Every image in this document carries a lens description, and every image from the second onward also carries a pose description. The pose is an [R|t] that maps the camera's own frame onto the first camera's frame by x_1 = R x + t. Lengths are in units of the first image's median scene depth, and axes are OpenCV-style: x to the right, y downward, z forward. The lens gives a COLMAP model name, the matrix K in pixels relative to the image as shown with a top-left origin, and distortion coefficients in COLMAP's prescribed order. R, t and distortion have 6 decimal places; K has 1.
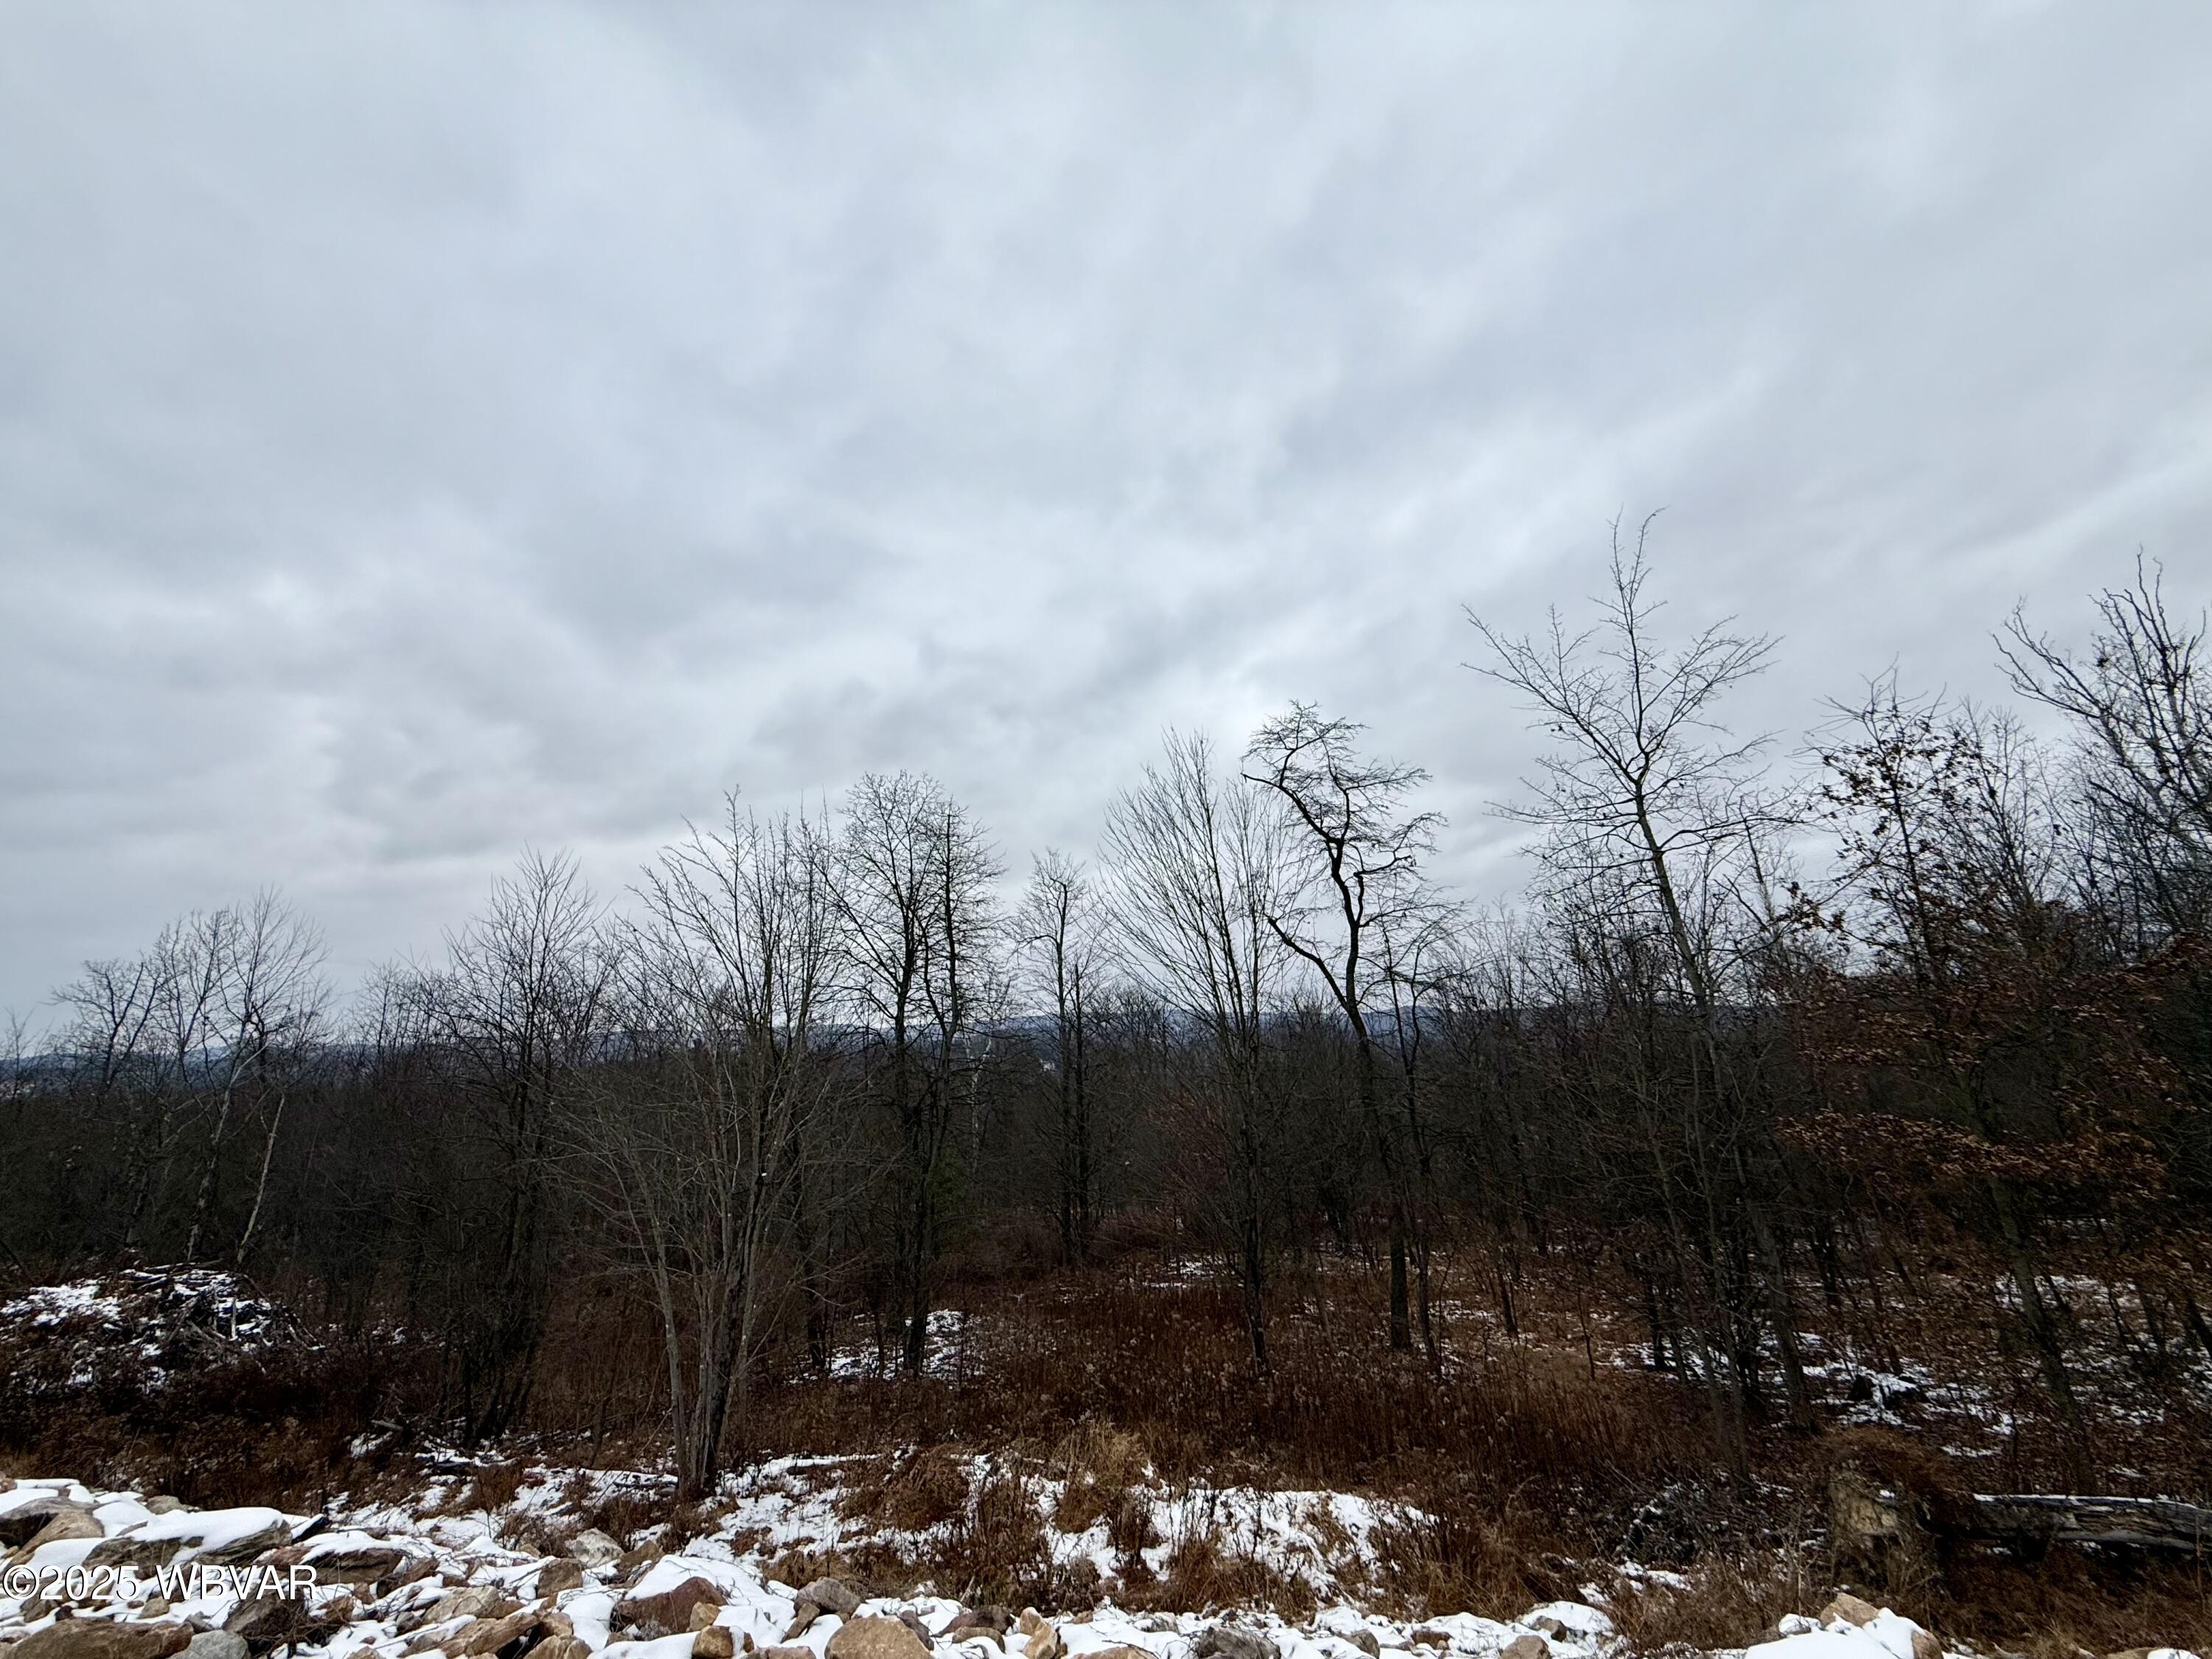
lens RADIAL K [[877.1, 0, 1102.3], [0, 877.1, 827.4], [0, 0, 1]] dist [0.001590, -0.000308]
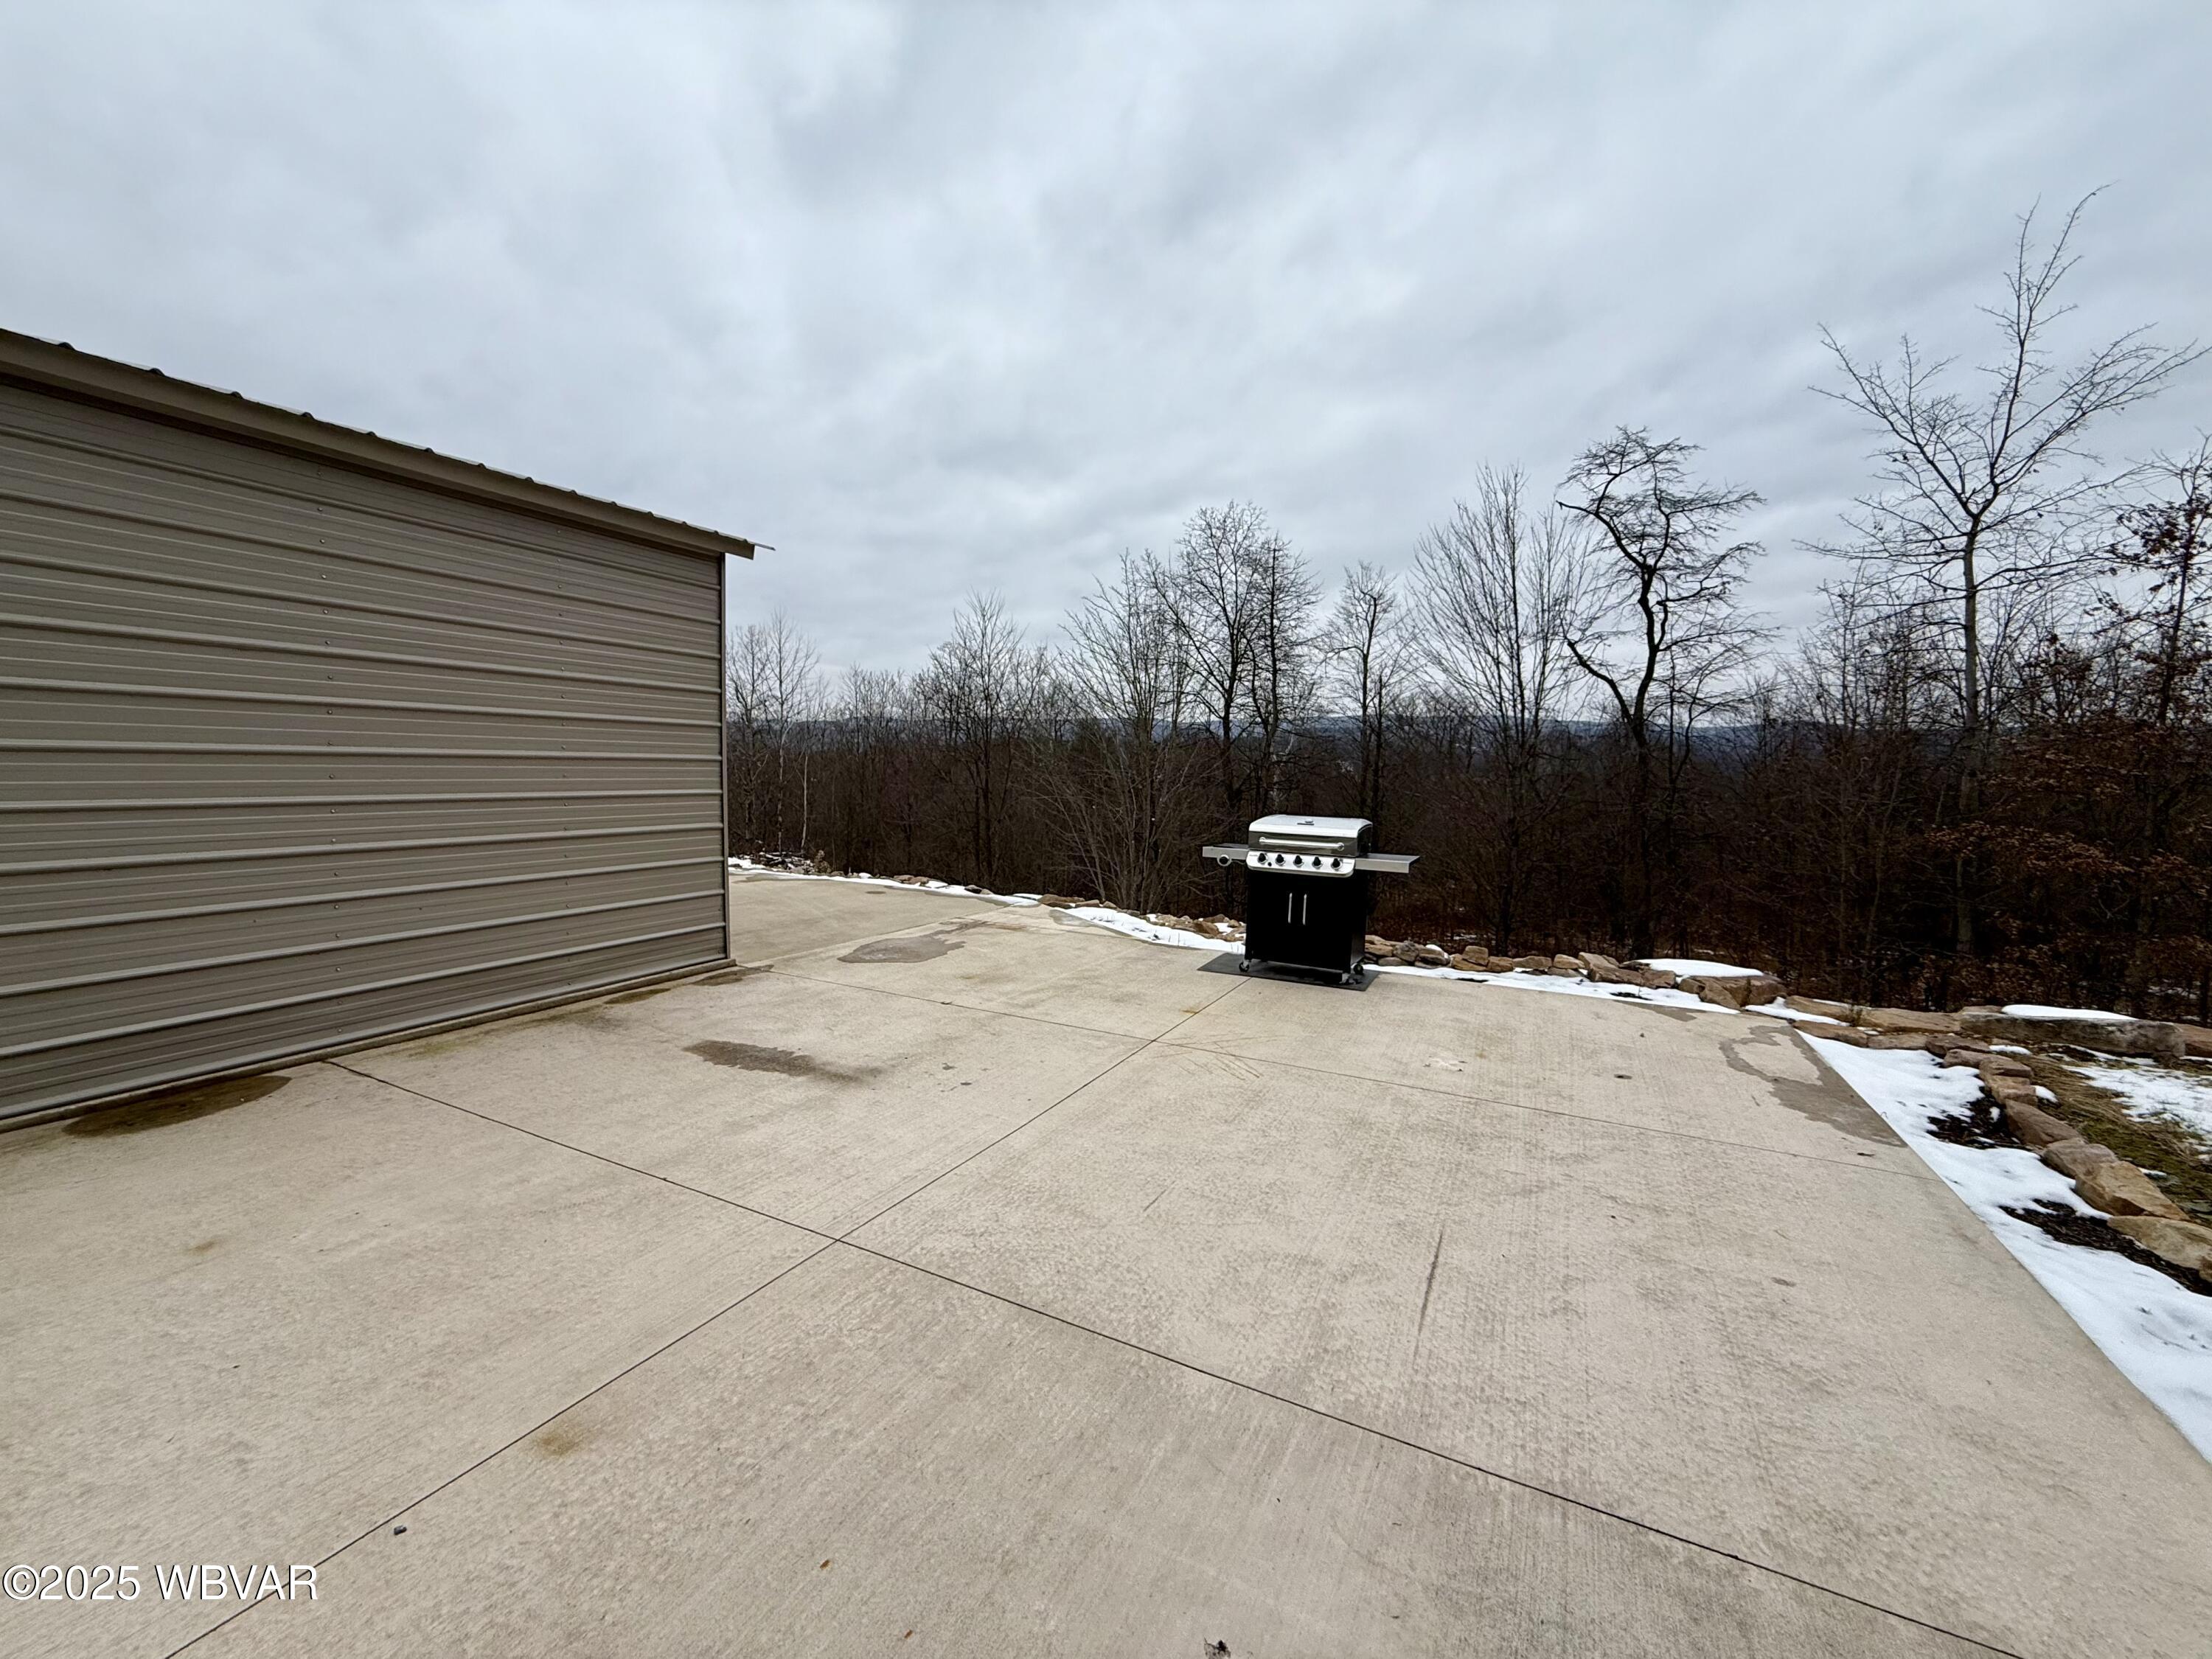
lens RADIAL K [[877.1, 0, 1102.3], [0, 877.1, 827.4], [0, 0, 1]] dist [0.001590, -0.000308]
pose [[0.944561, 0.076833, -0.319220, 0.010543], [0.034405, 0.943722, 0.328946, -0.059494], [0.326529, -0.321692, 0.888759, -0.244093]]
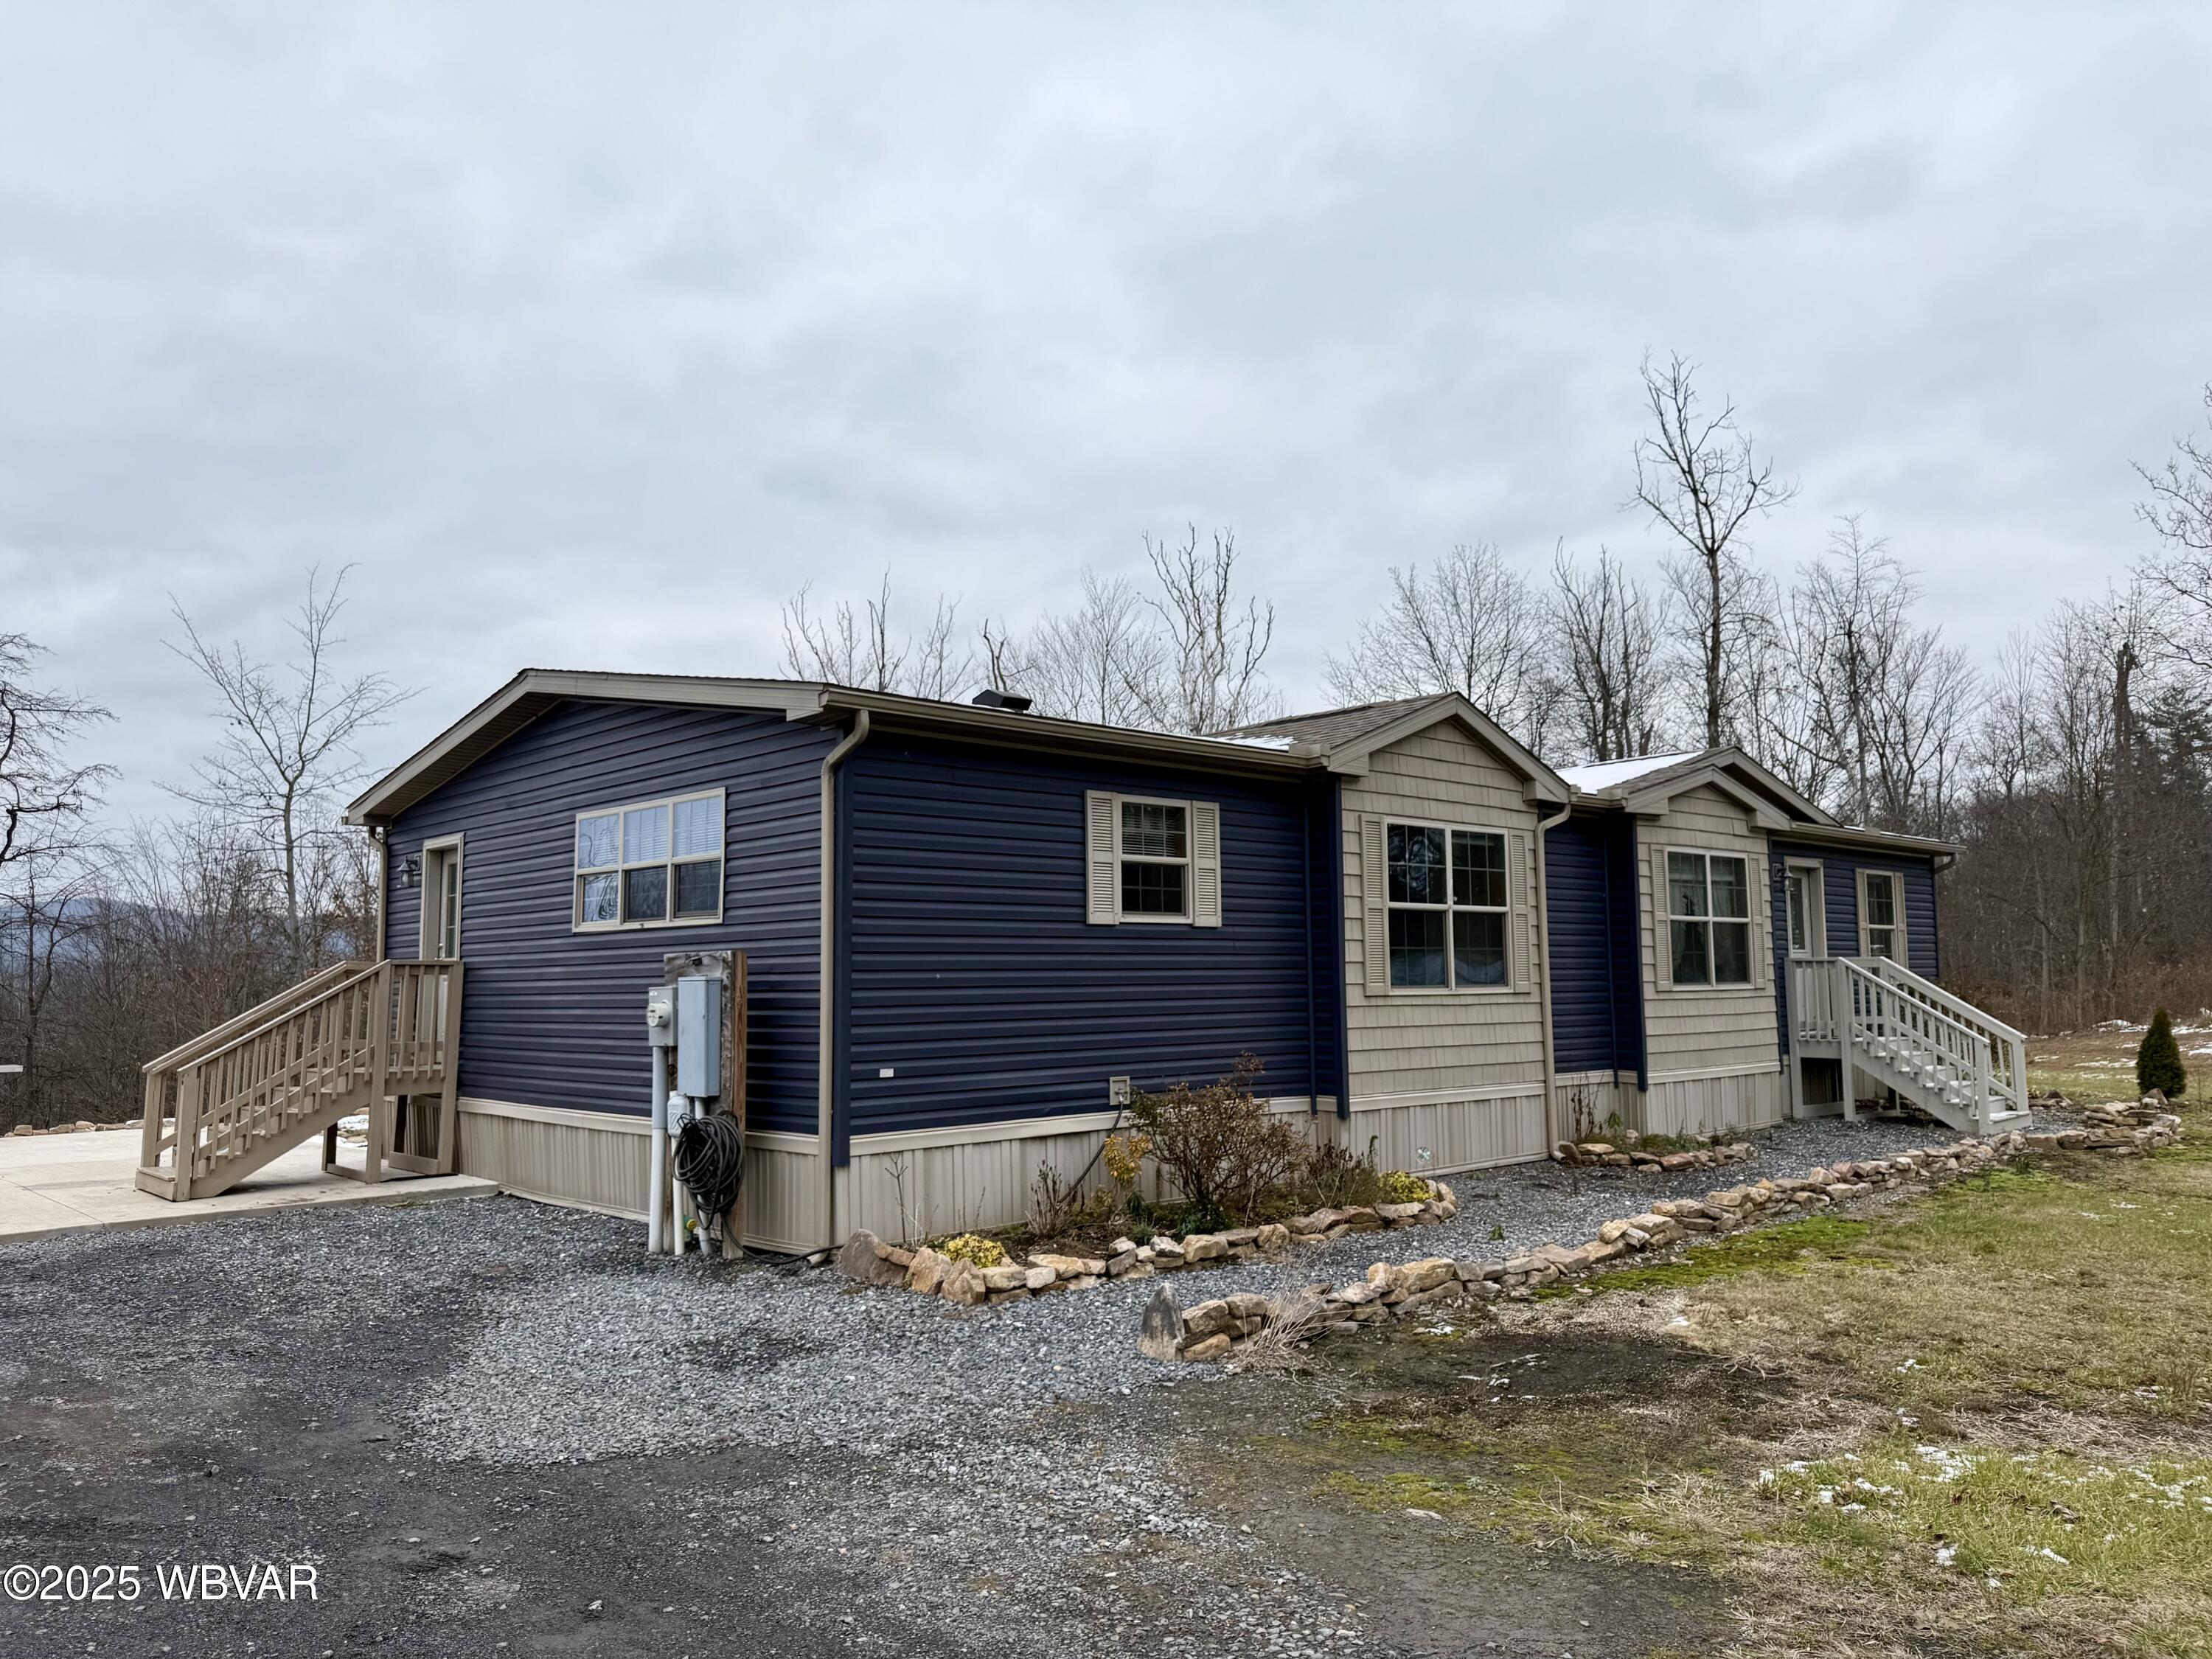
lens RADIAL K [[1561.7, 0, 1106.0], [0, 1561.7, 829.5], [0, 0, 1]] dist [0.045447, -0.048755]
pose [[0.614799, 0.101450, 0.782132, -0.299560], [-0.213748, 0.976010, 0.041420, -0.238124], [-0.759167, -0.192644, 0.621735, -0.919239]]
